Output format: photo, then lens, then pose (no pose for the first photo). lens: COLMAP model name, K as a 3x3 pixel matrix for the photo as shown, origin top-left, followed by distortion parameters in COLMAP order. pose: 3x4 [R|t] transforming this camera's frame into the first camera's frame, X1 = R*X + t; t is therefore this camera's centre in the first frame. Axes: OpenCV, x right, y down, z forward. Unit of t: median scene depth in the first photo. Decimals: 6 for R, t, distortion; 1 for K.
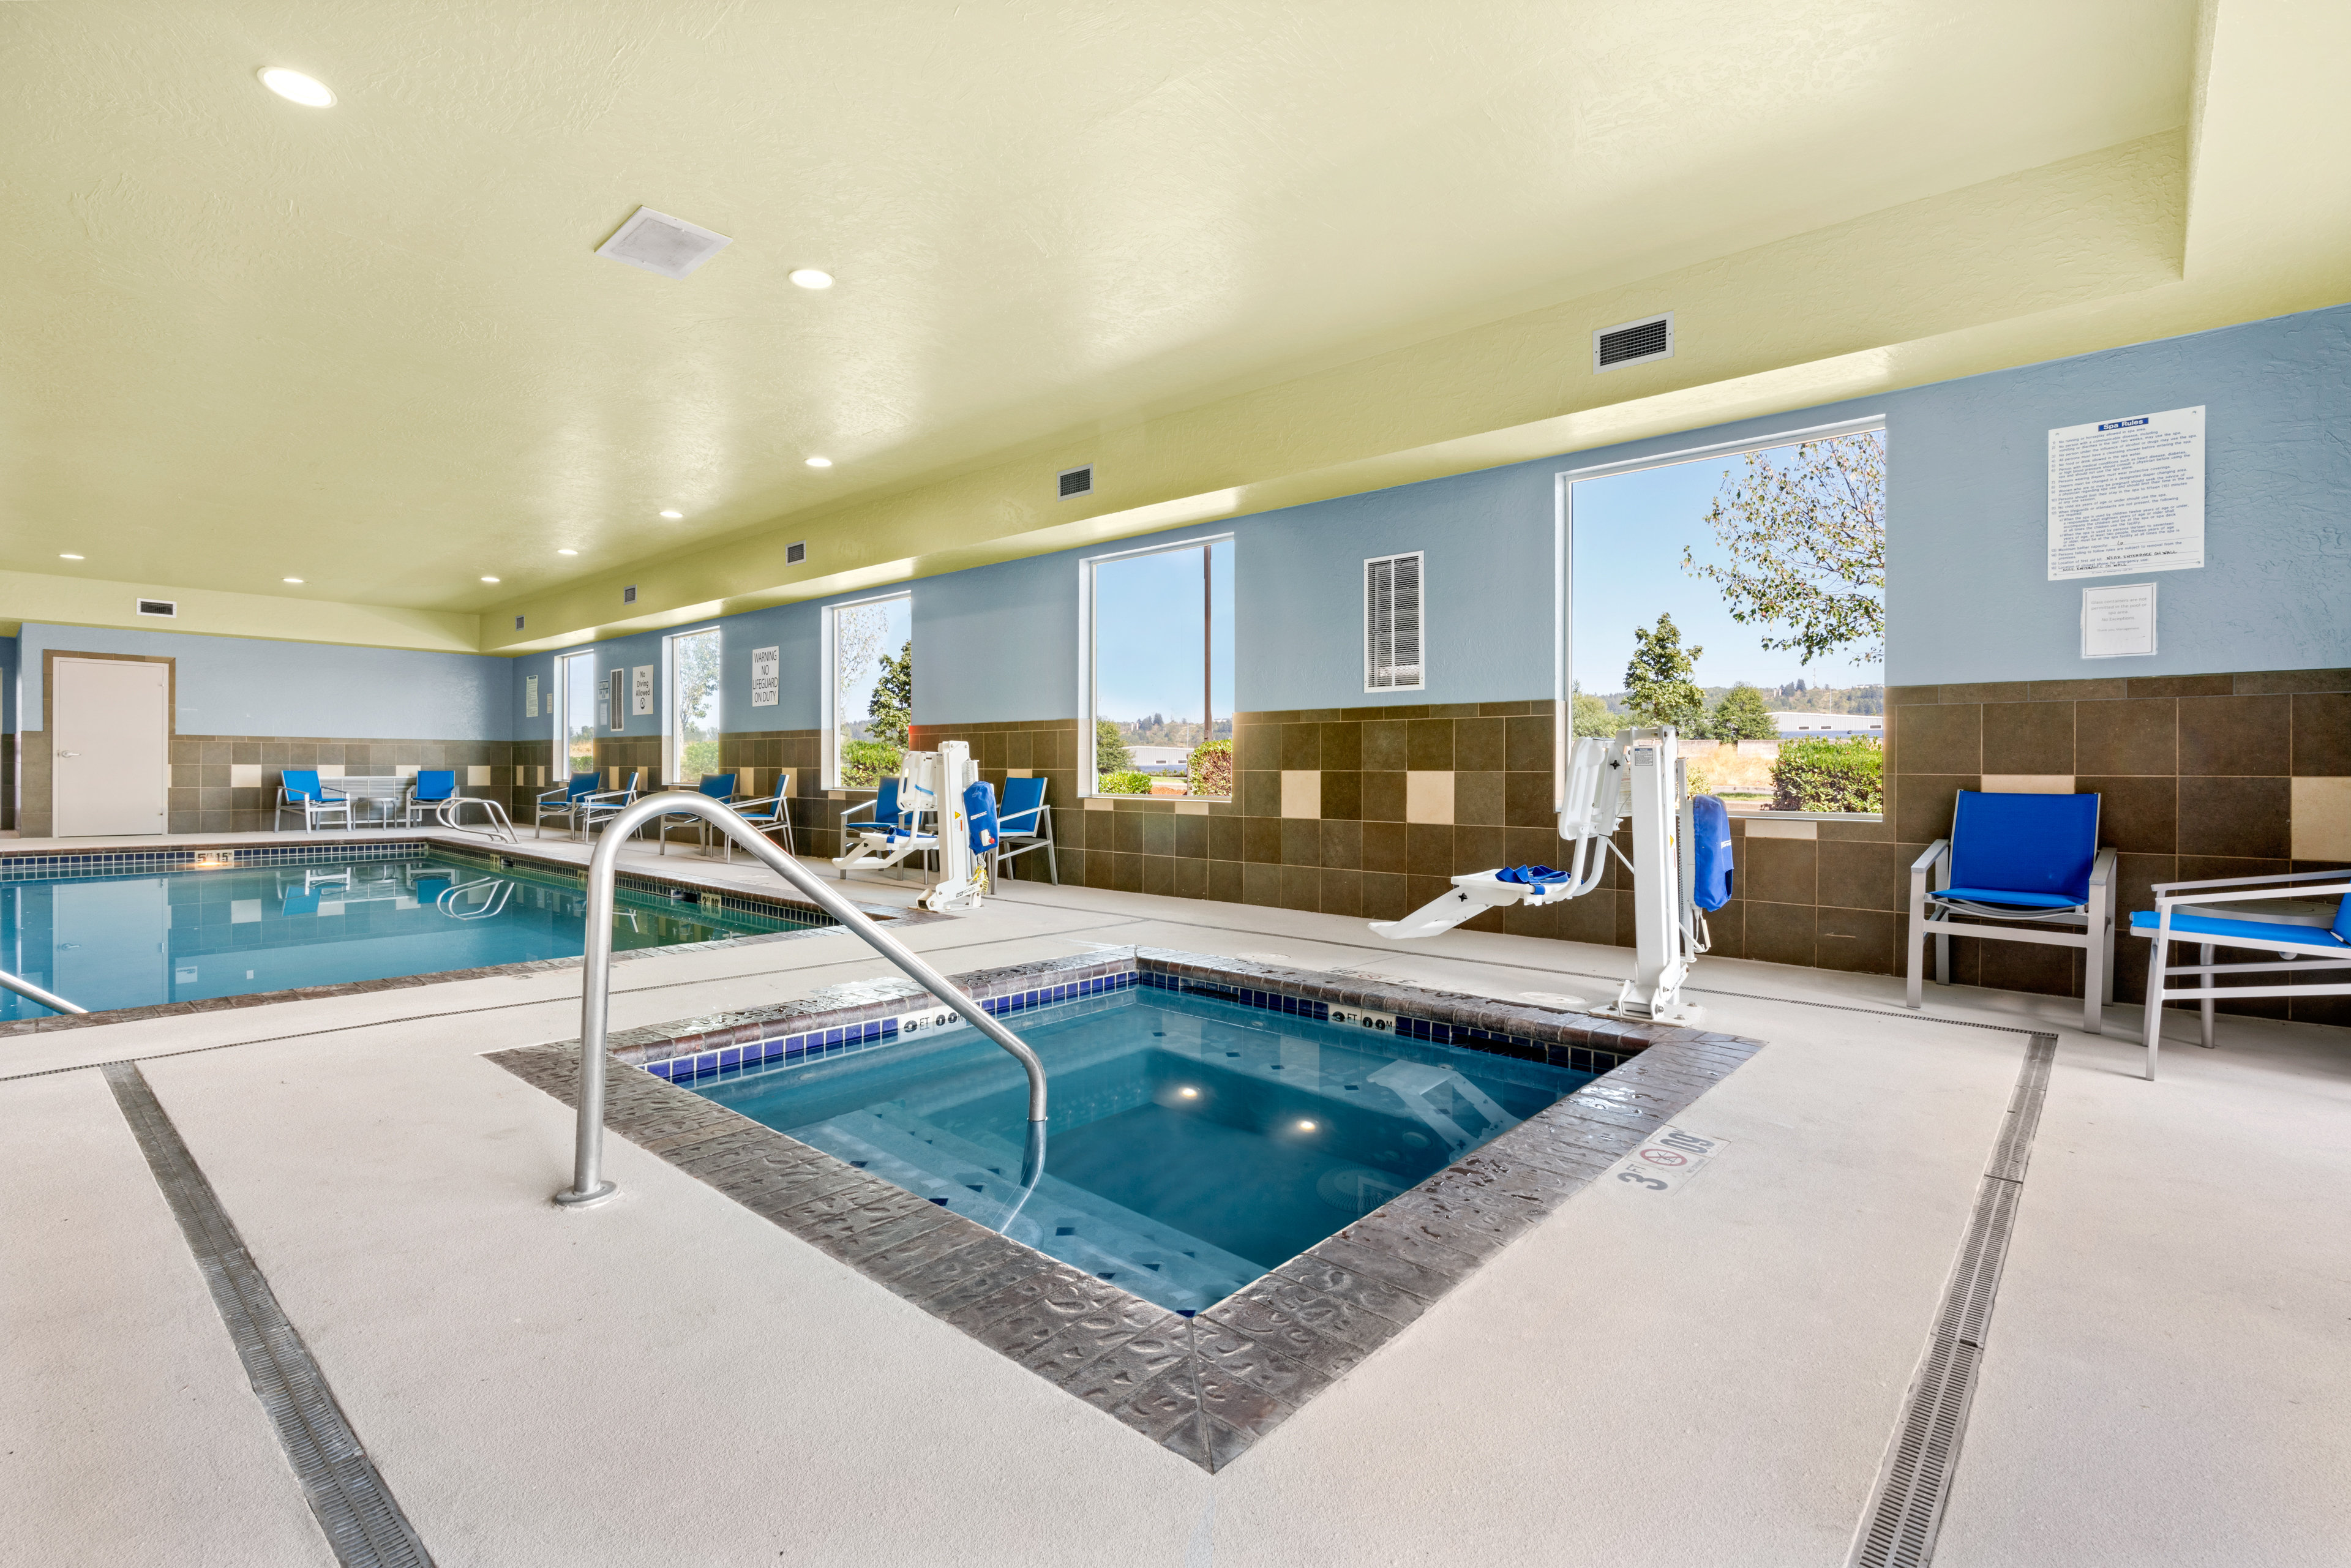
lens RADIAL K [[1061.5, 0, 1175.5], [0, 1061.5, 784.0], [0, 0, 1]] dist [0.014806, -0.000124]
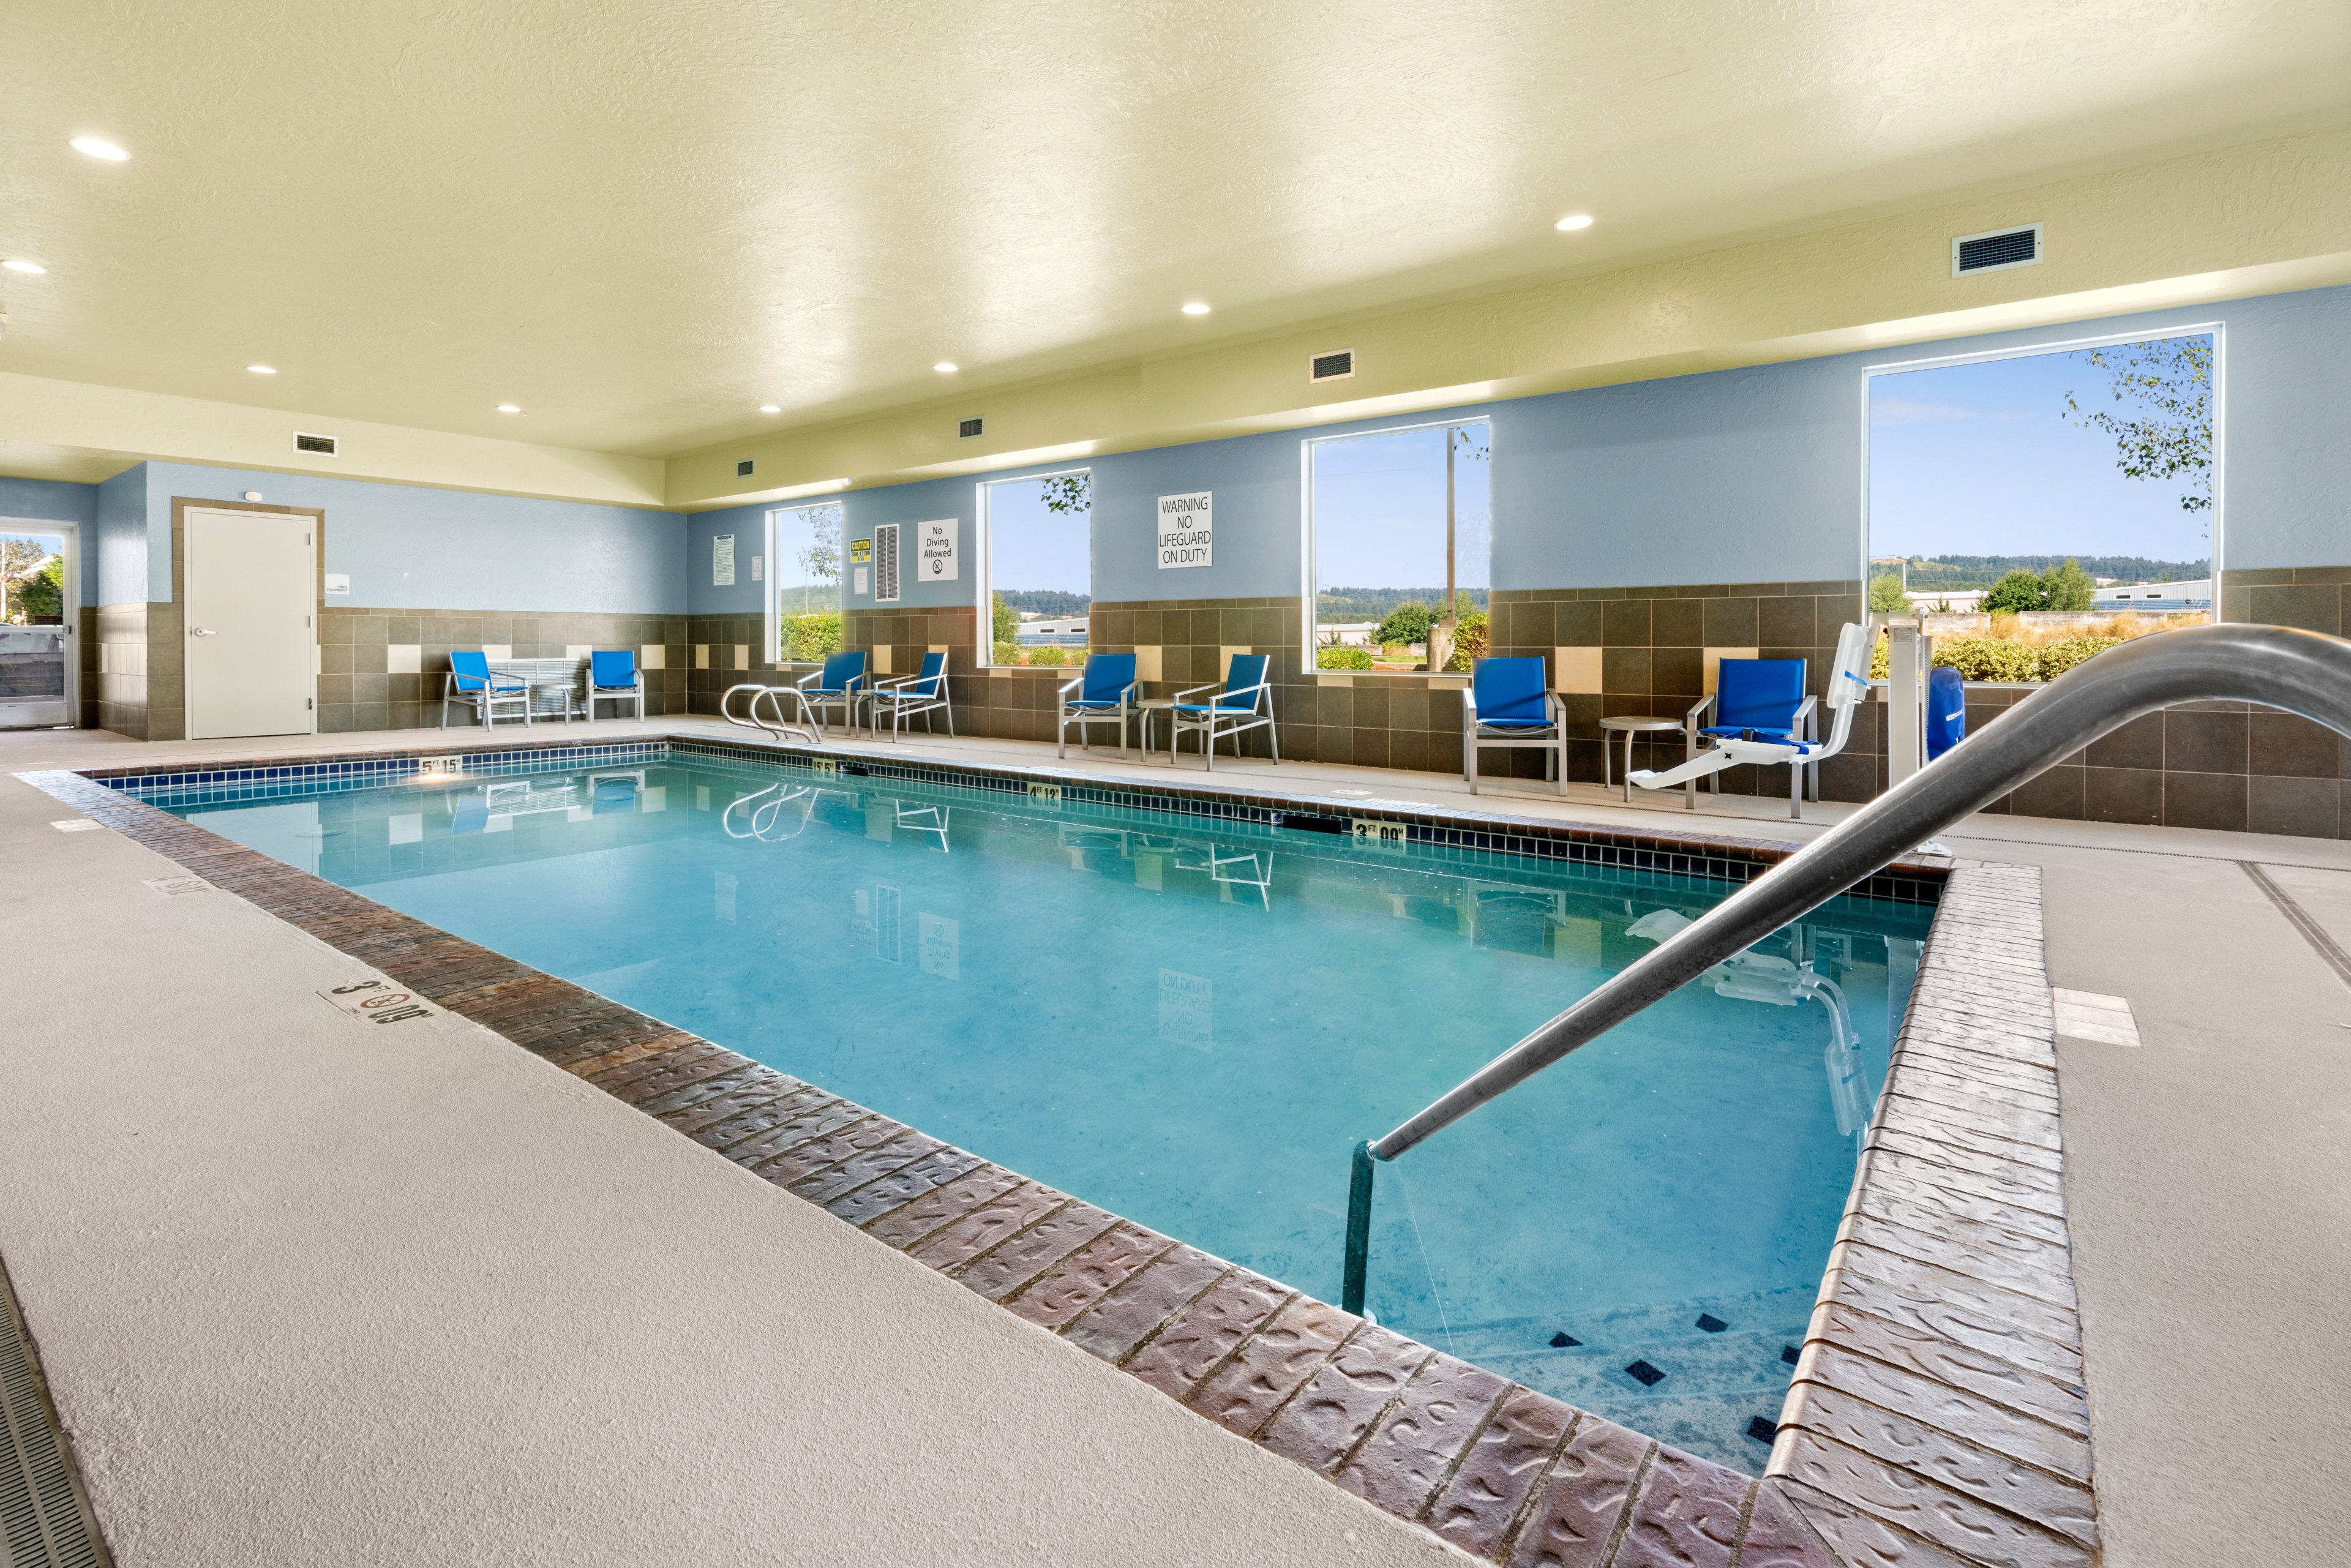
lens RADIAL K [[1097.1, 0, 1184.5], [0, 1097.1, 676.7], [0, 0, 1]] dist [-0.002603, -0.000142]
pose [[0.997093, -0.006531, 0.075920, -0.354114], [0.005251, 0.999841, 0.017053, -0.005158], [-0.076019, -0.016605, 0.996968, 0.148775]]
